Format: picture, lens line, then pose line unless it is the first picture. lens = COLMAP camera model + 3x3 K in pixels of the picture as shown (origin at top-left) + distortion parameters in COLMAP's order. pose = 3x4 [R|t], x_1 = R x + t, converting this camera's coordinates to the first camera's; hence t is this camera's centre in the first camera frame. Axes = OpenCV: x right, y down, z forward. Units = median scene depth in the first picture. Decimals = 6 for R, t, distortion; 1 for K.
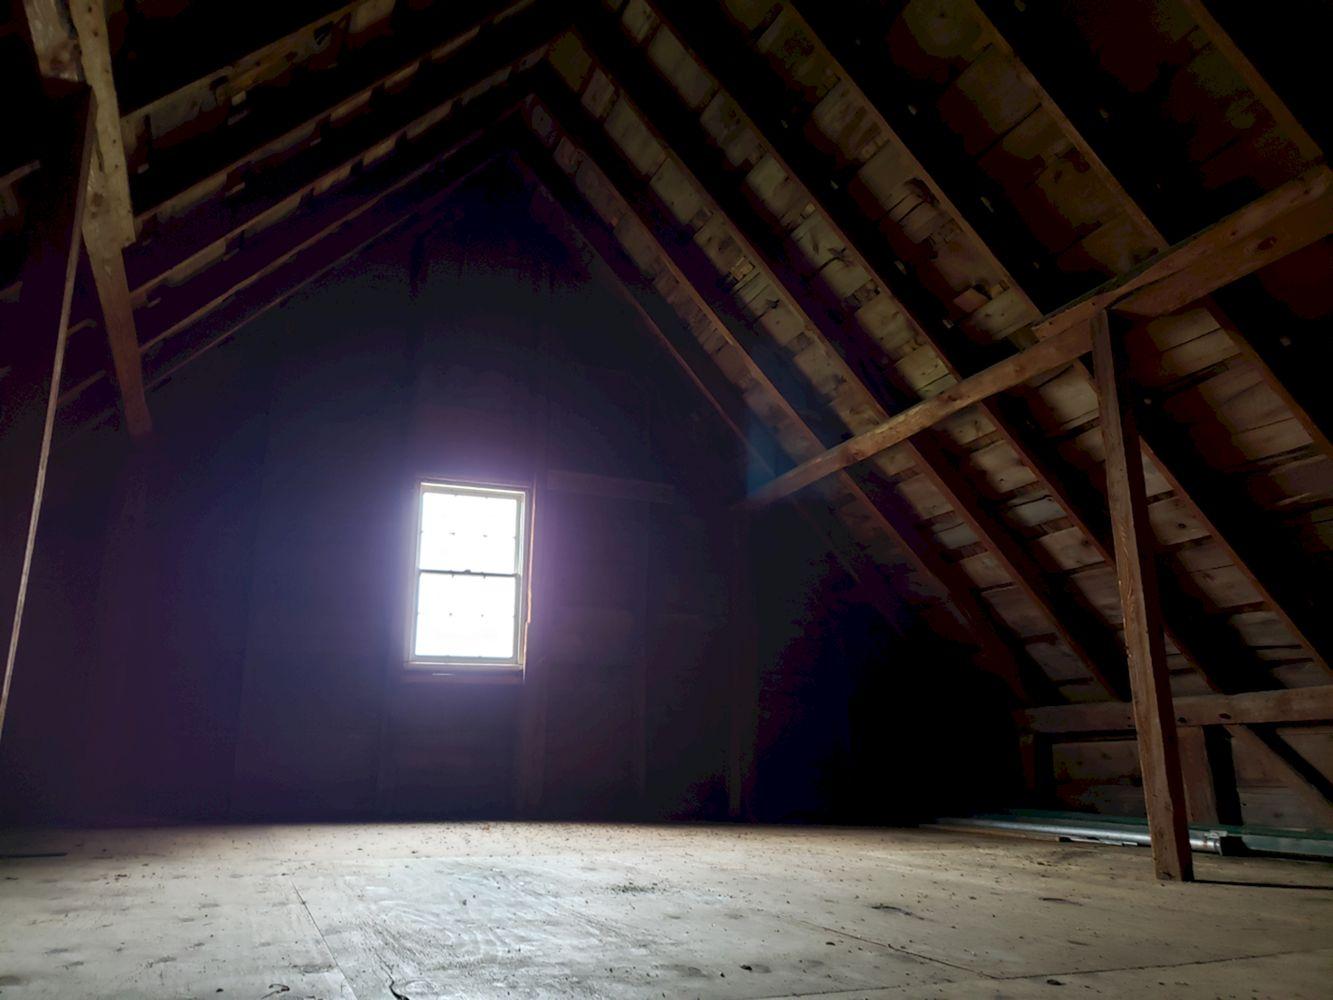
lens RADIAL K [[1043.9, 0, 660.6], [0, 1043.9, 488.5], [0, 0, 1]] dist [0.048467, -0.034027]
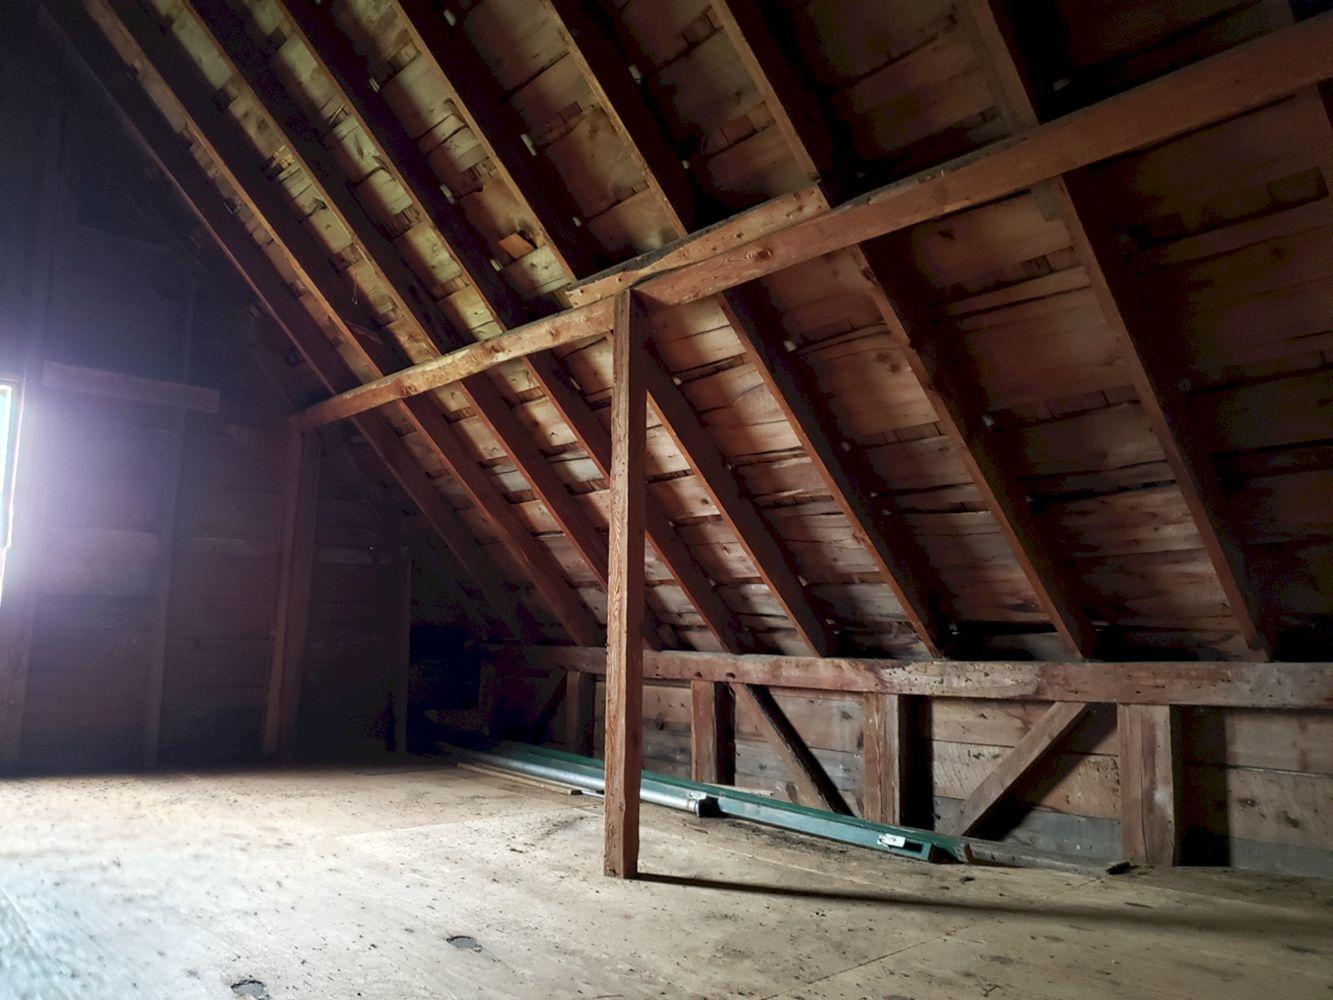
lens RADIAL K [[1043.9, 0, 664.7], [0, 1043.9, 513.6], [0, 0, 1]] dist [0.048467, -0.034027]
pose [[0.947546, 0.045355, 0.316387, 0.138955], [-0.092695, 0.986333, 0.136218, -0.085279], [-0.305884, -0.158400, 0.938799, 0.065619]]
